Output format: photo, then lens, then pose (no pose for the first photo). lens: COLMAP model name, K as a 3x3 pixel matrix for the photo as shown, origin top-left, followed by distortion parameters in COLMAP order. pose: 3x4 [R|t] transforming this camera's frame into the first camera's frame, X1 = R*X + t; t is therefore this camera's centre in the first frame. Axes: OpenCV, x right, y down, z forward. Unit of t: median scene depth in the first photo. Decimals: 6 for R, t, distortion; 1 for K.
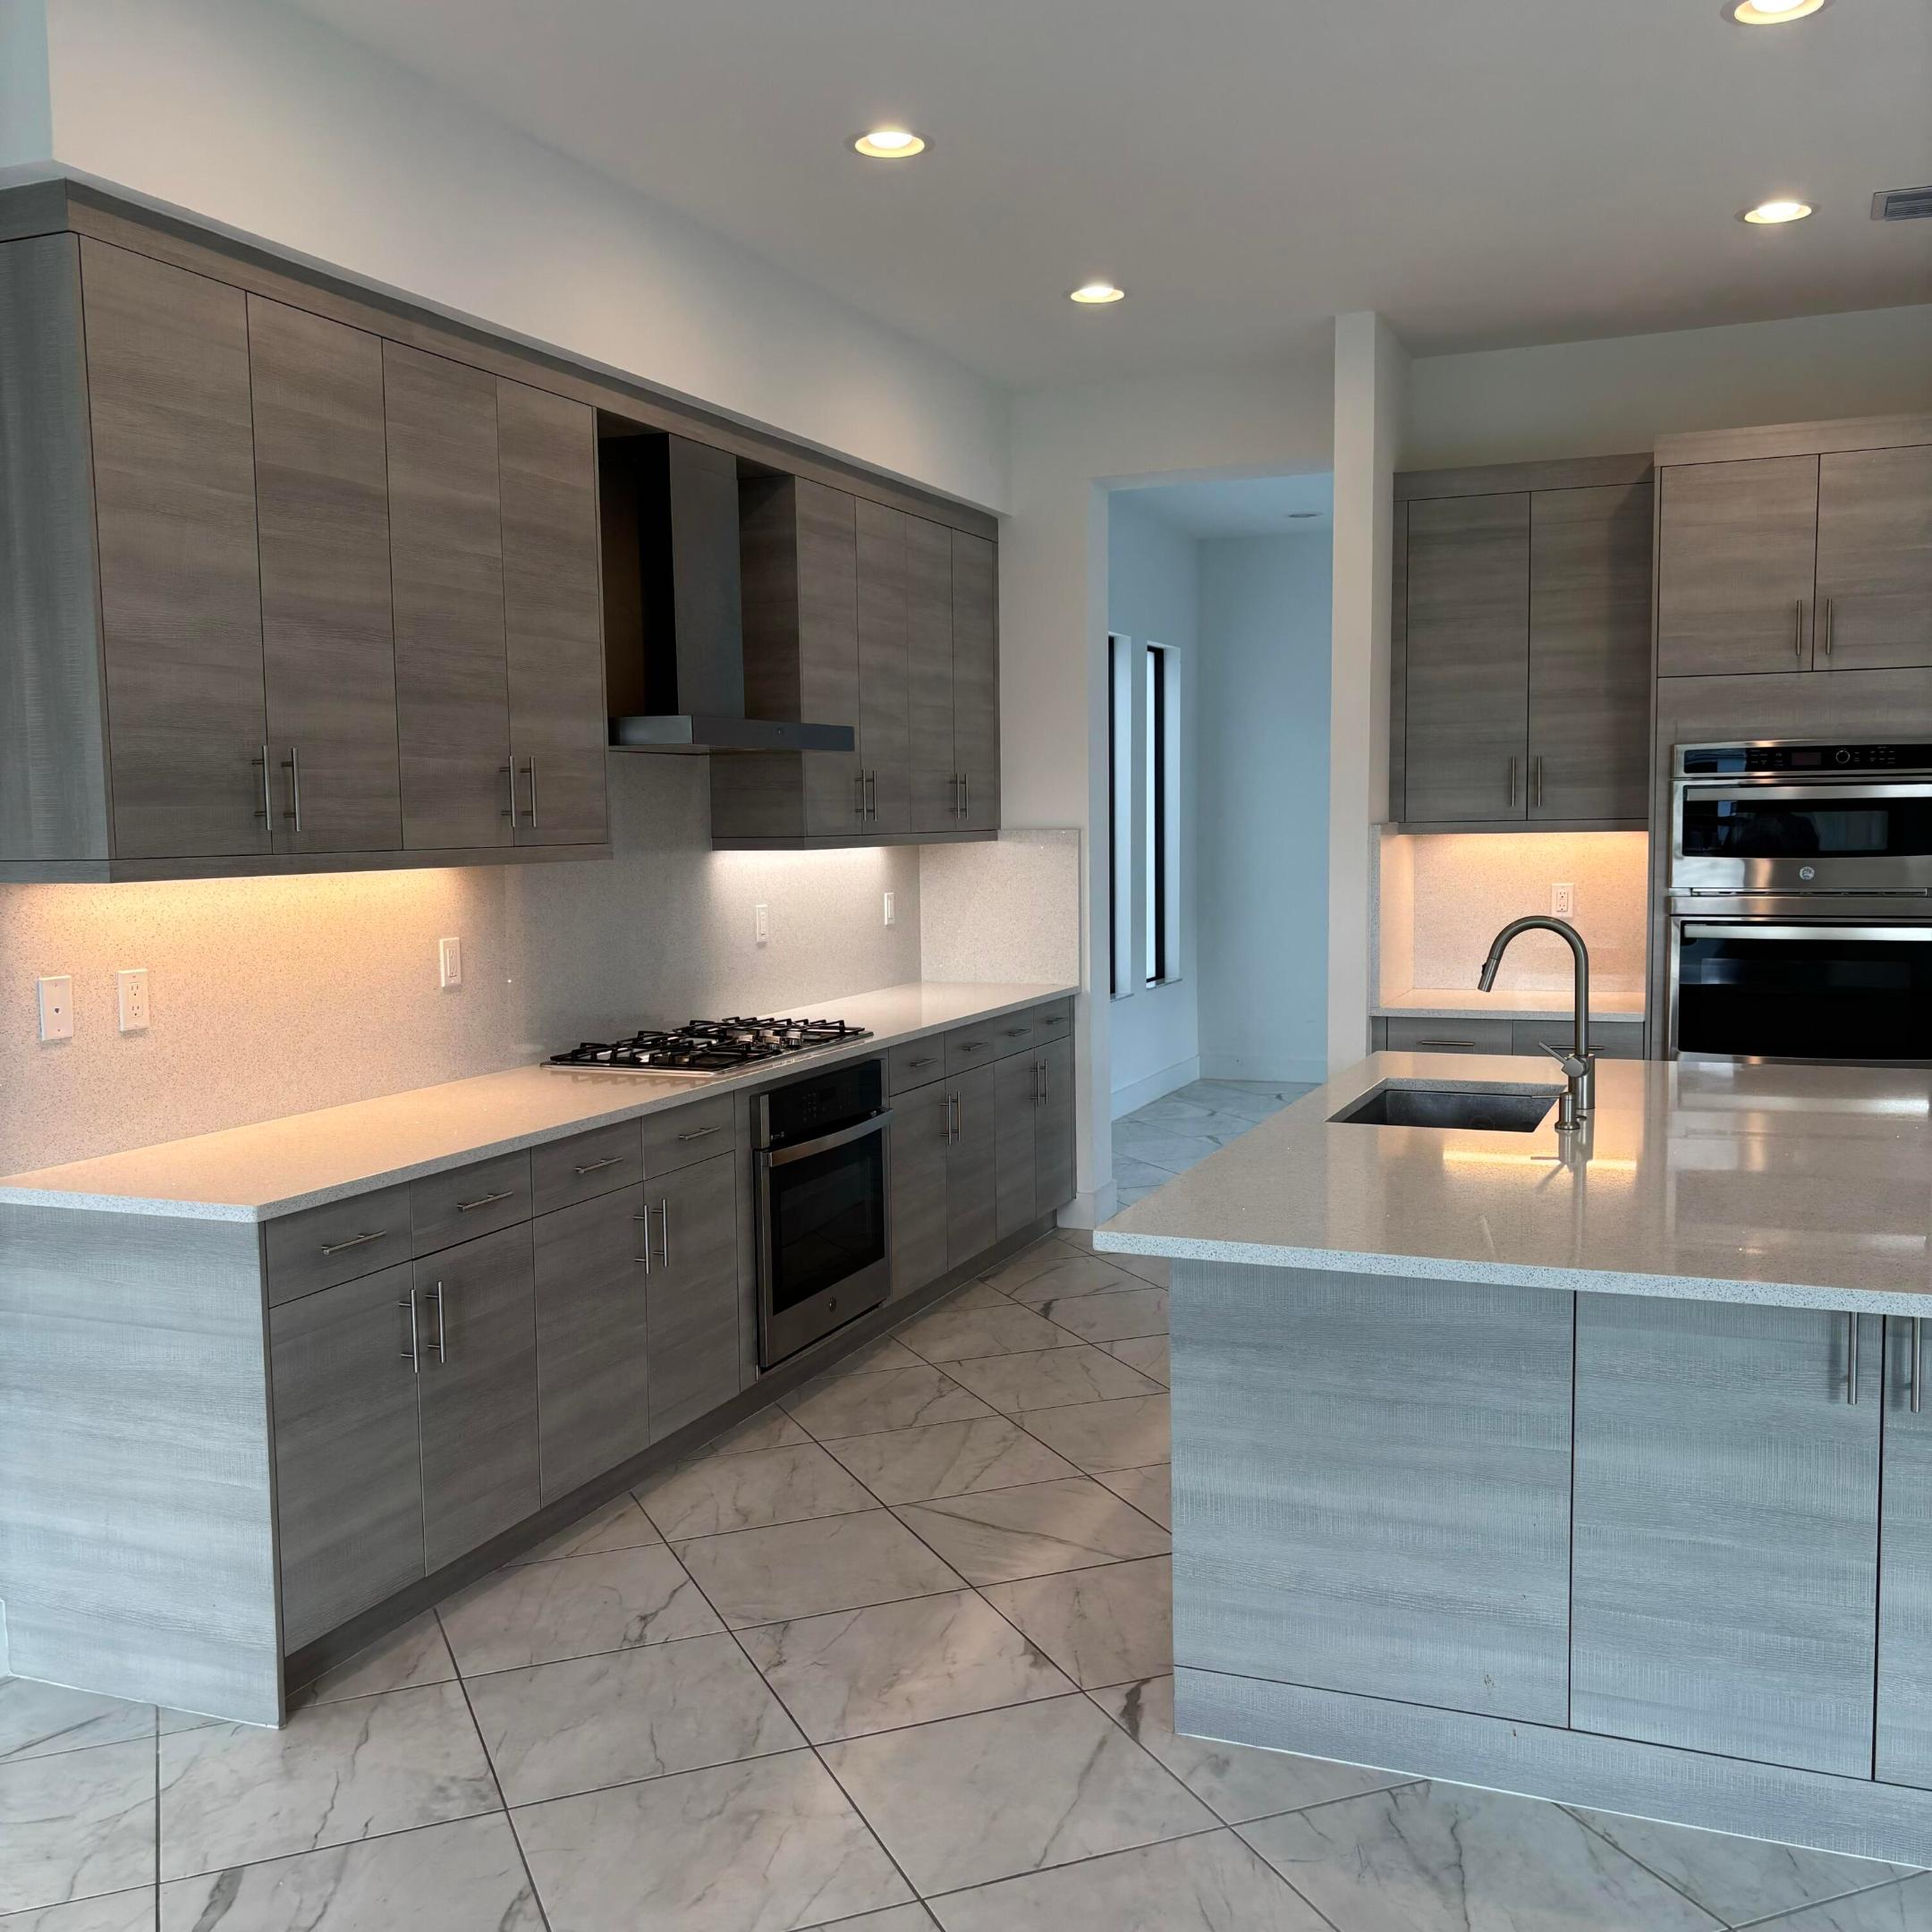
lens RADIAL K [[1951.1, 0, 946.0], [0, 1951.1, 996.3], [0, 0, 1]] dist [0.025286, 0.000000]
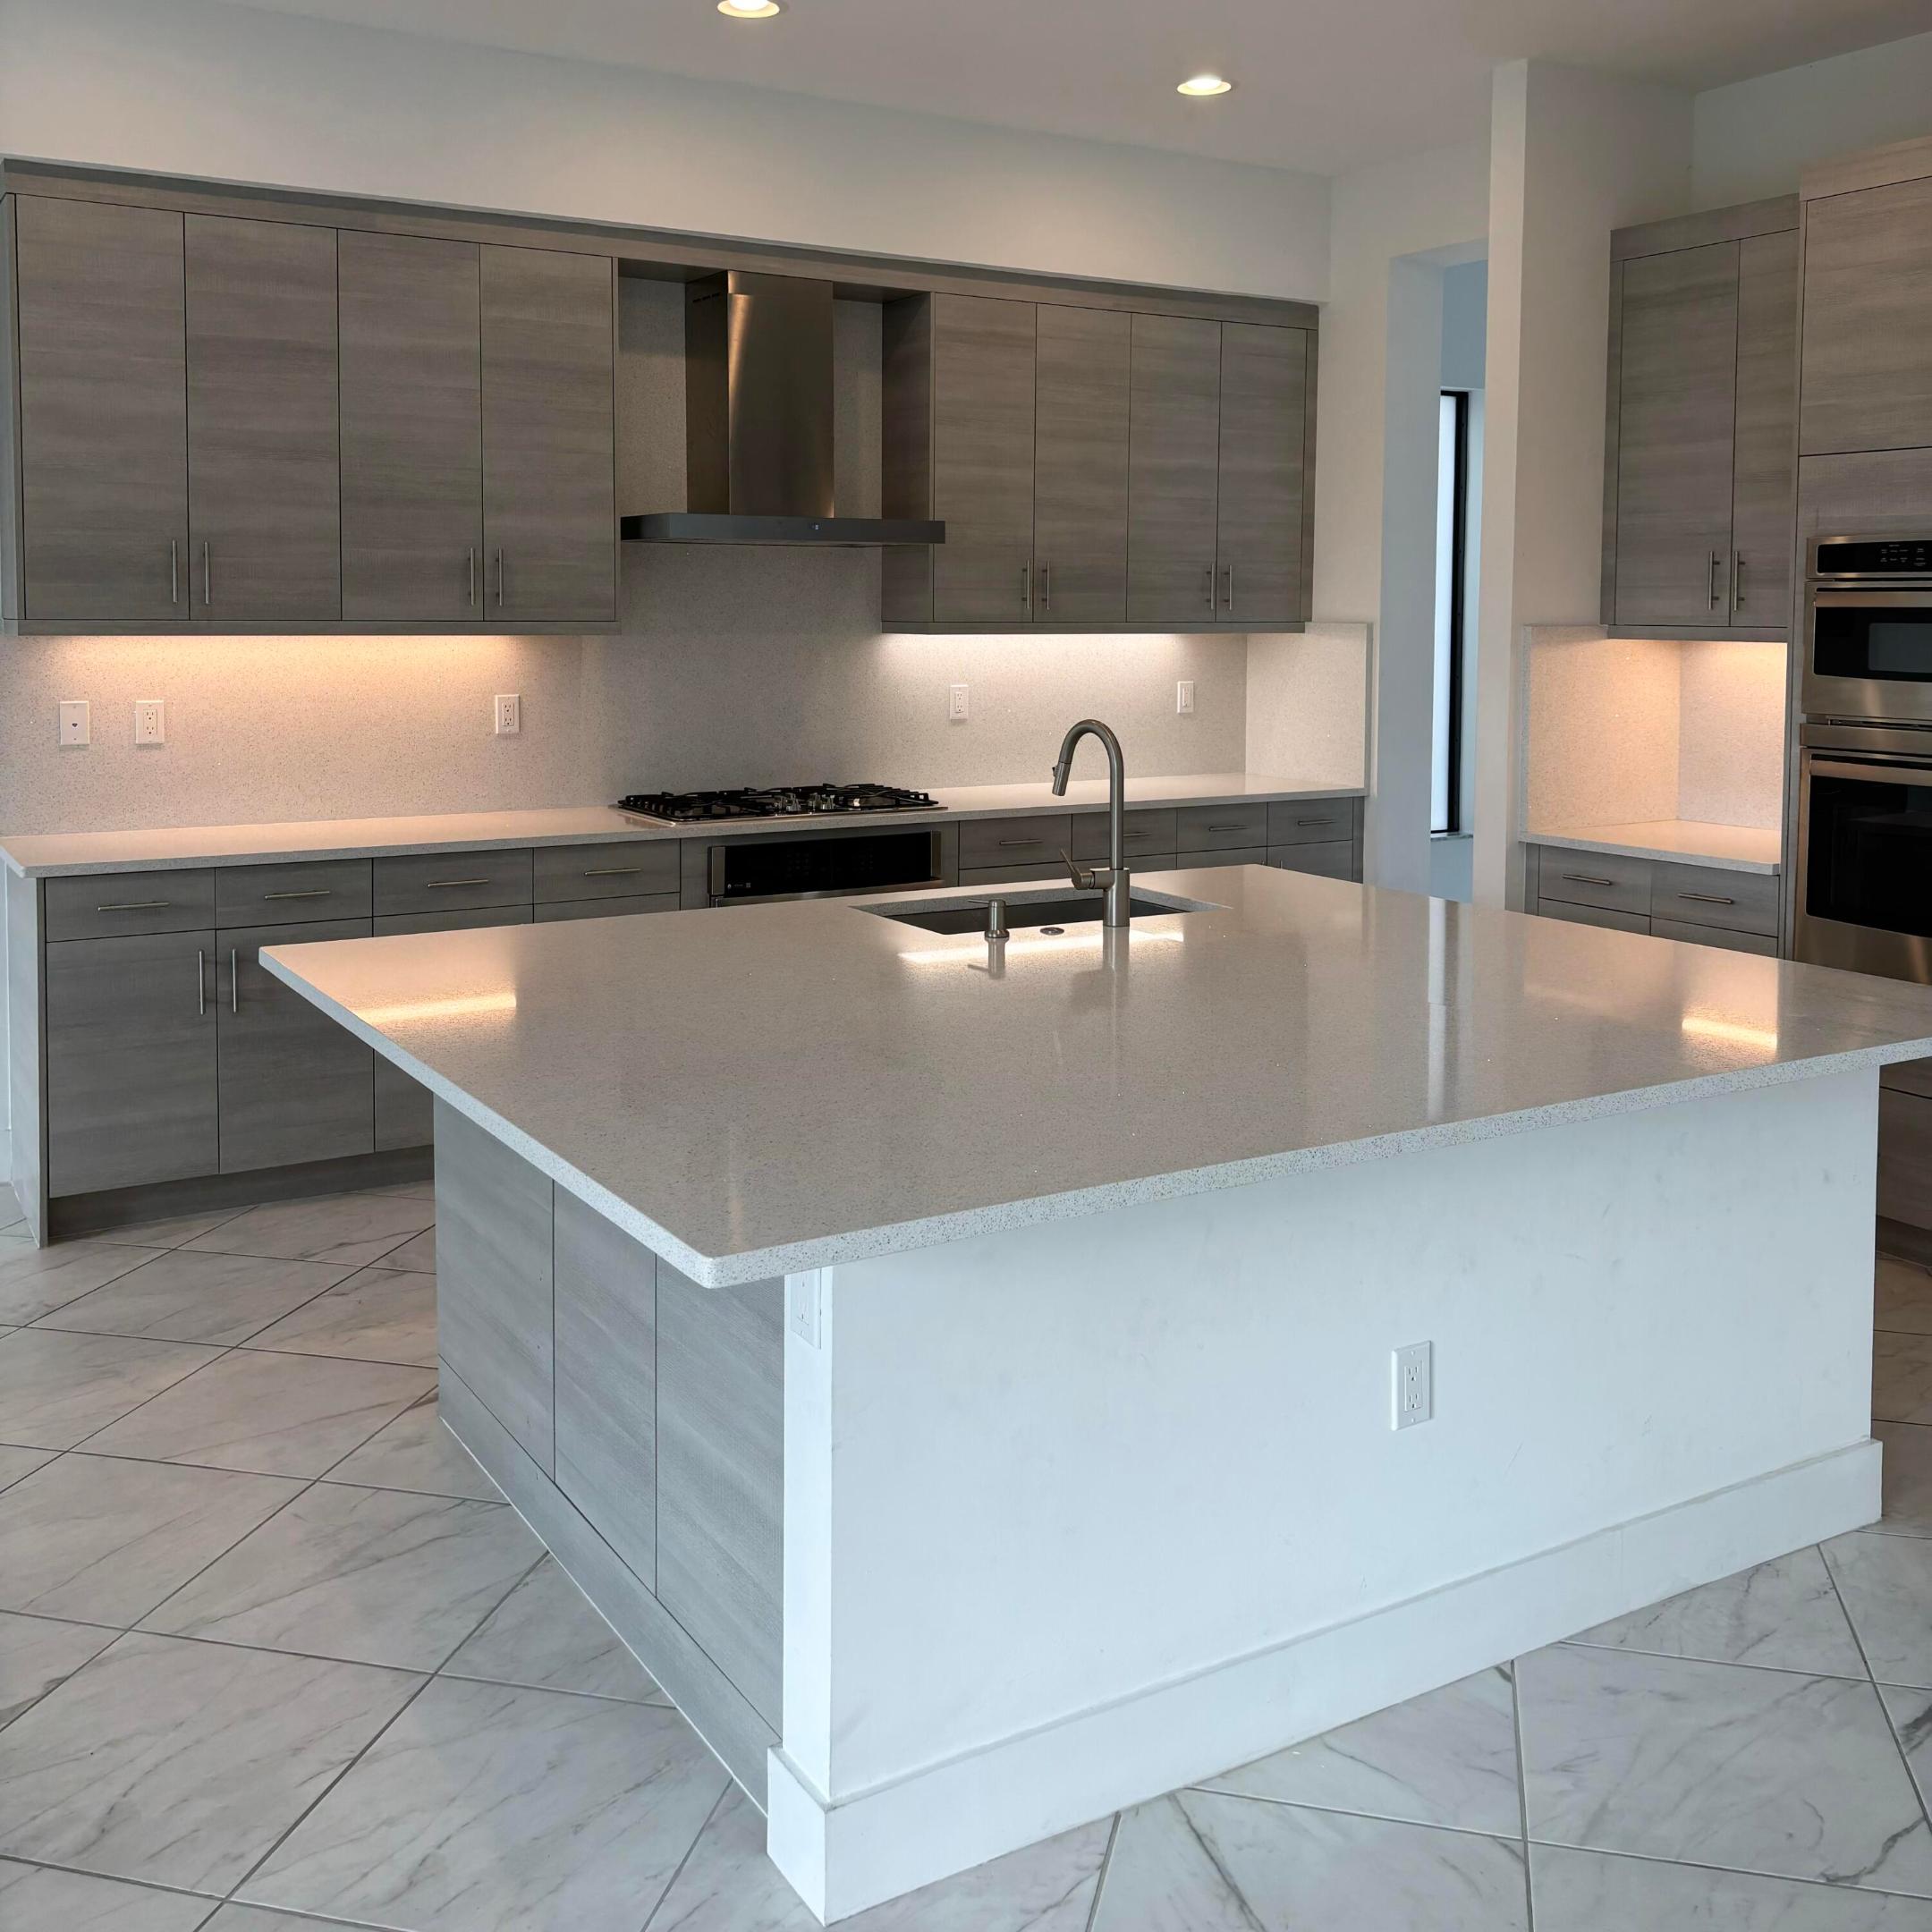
lens RADIAL K [[1951.1, 0, 958.8], [0, 1951.1, 711.5], [0, 0, 1]] dist [0.025286, 0.000000]
pose [[0.809129, 0.052201, -0.585308, 0.687038], [-0.073420, 0.997222, -0.012559, -0.024184], [0.583026, 0.053135, 0.810714, 0.164720]]
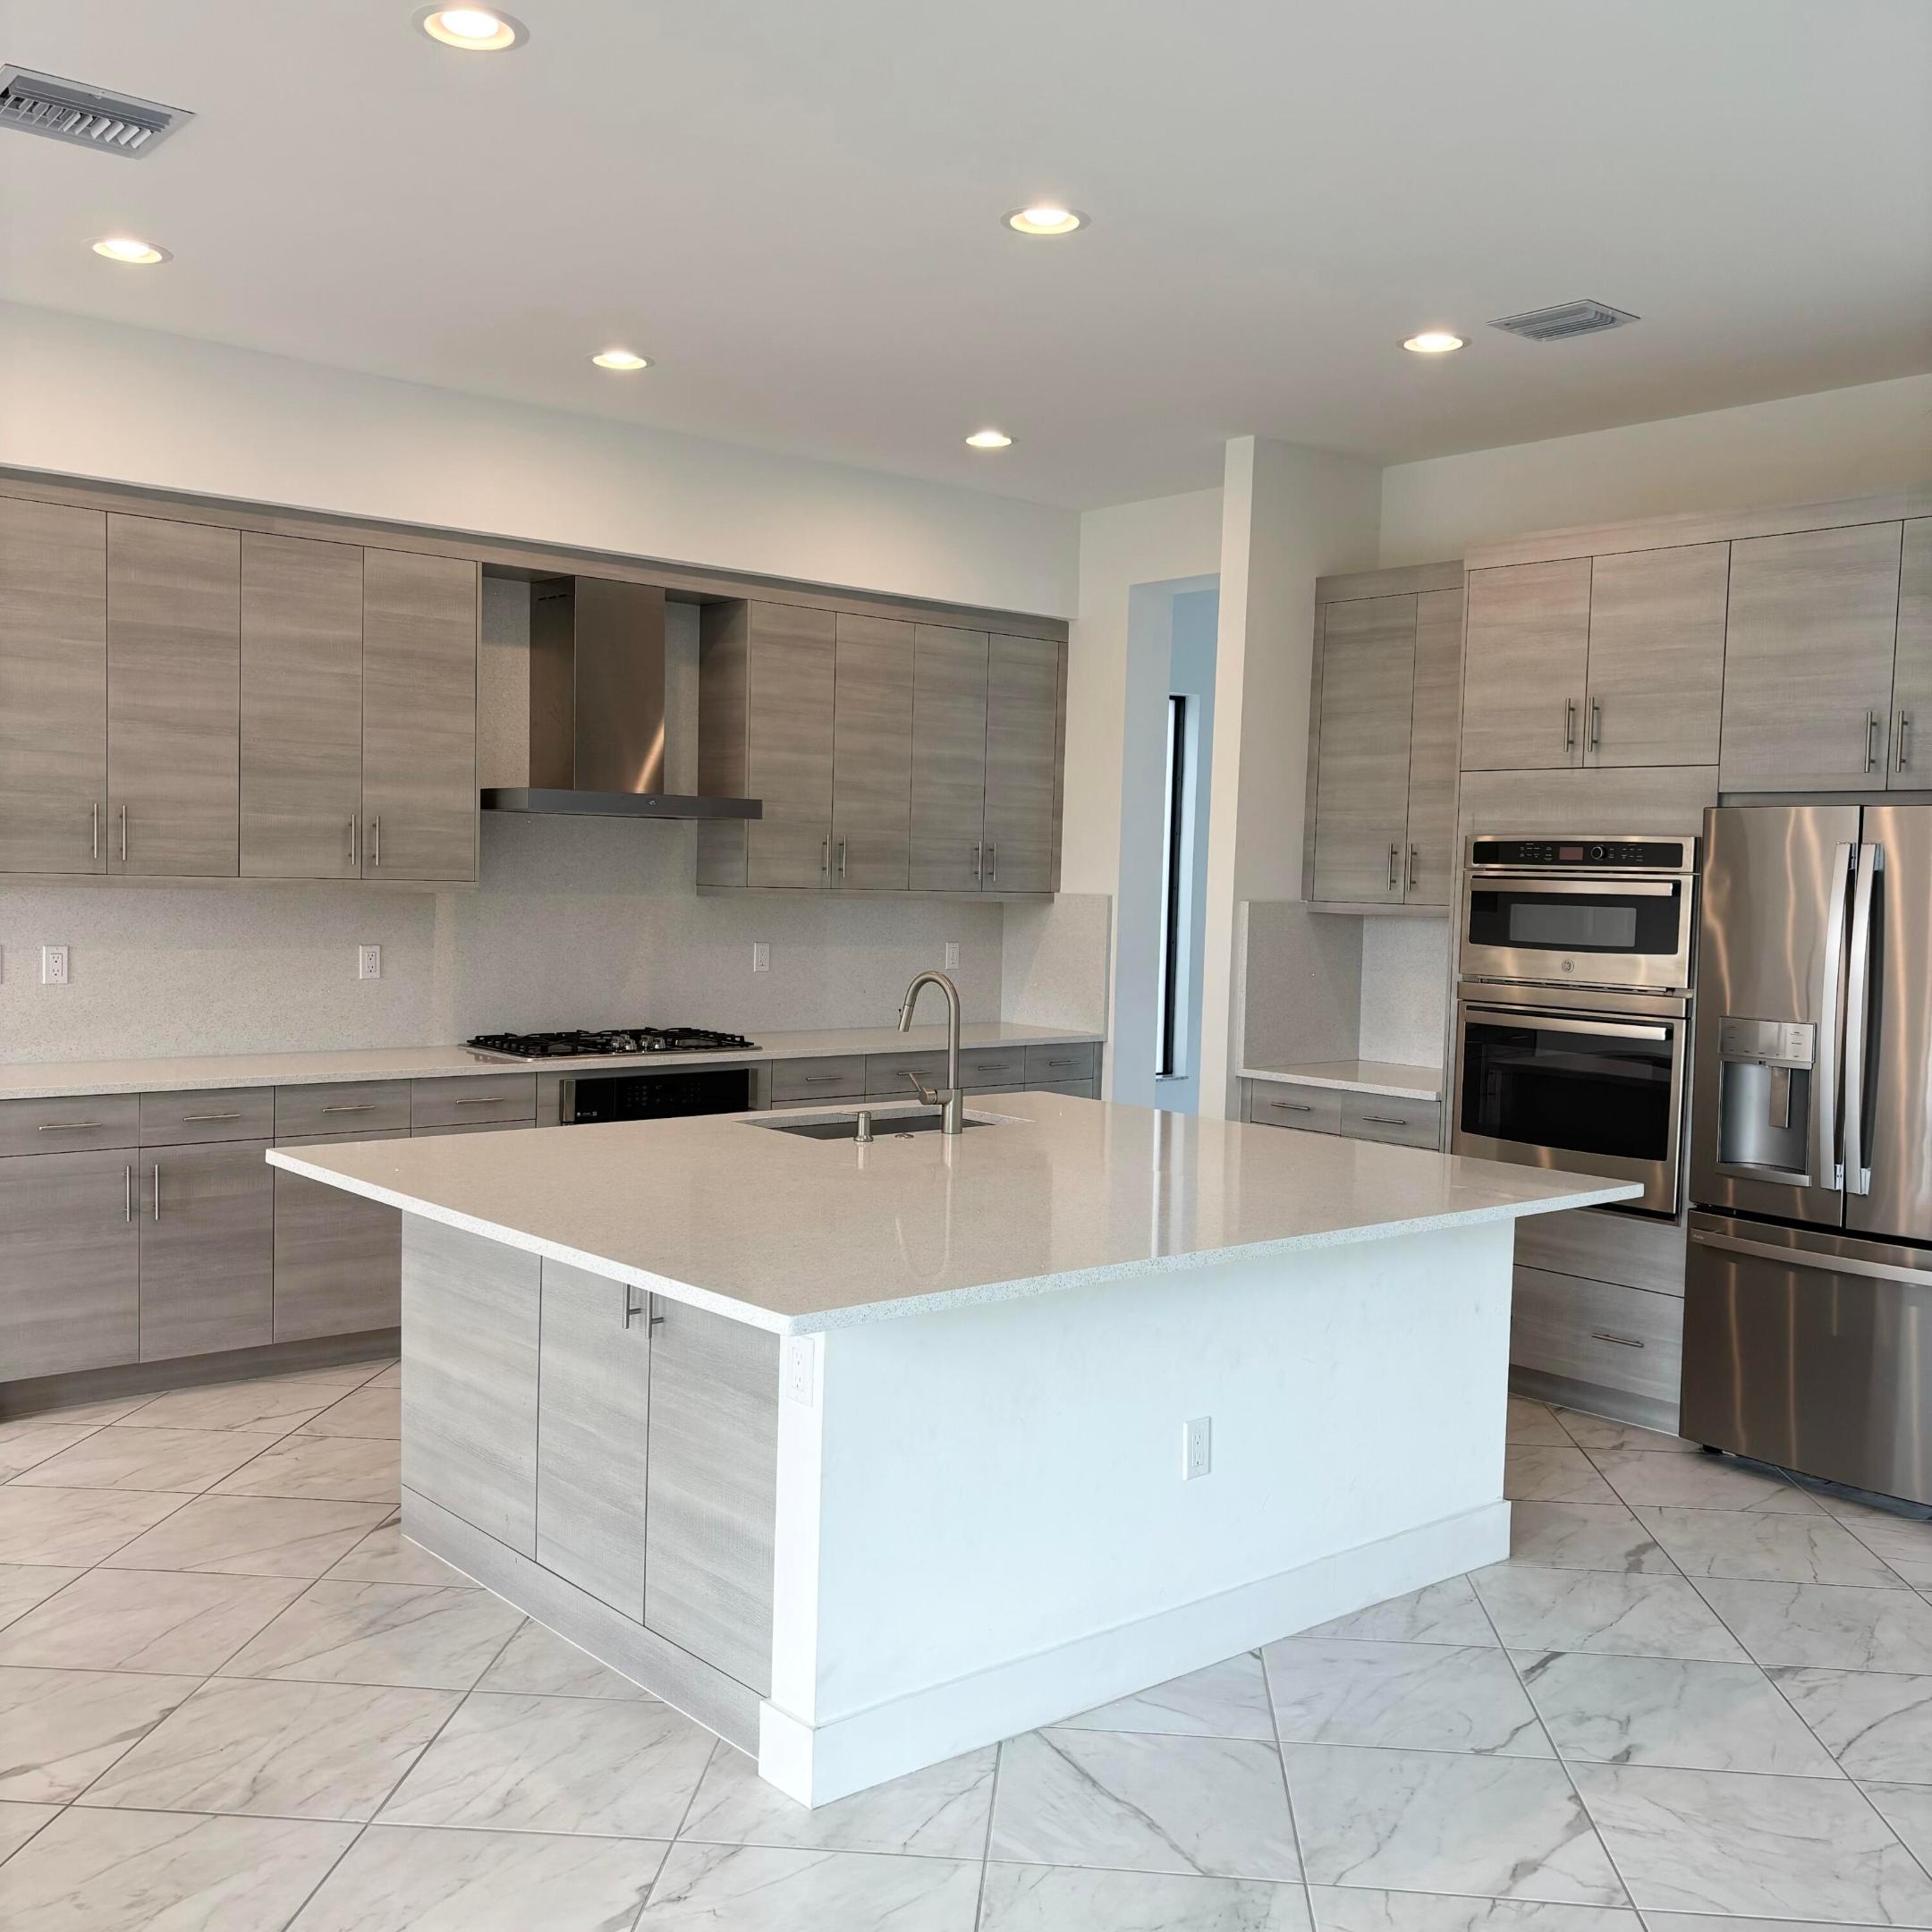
lens RADIAL K [[1951.1, 0, 954.9], [0, 1951.1, 983.7], [0, 0, 1]] dist [0.025286, 0.000000]
pose [[0.891700, 0.065438, -0.447872, 0.726413], [-0.082318, 0.996438, -0.018306, -0.010656], [0.445079, 0.053191, 0.893910, -0.053170]]
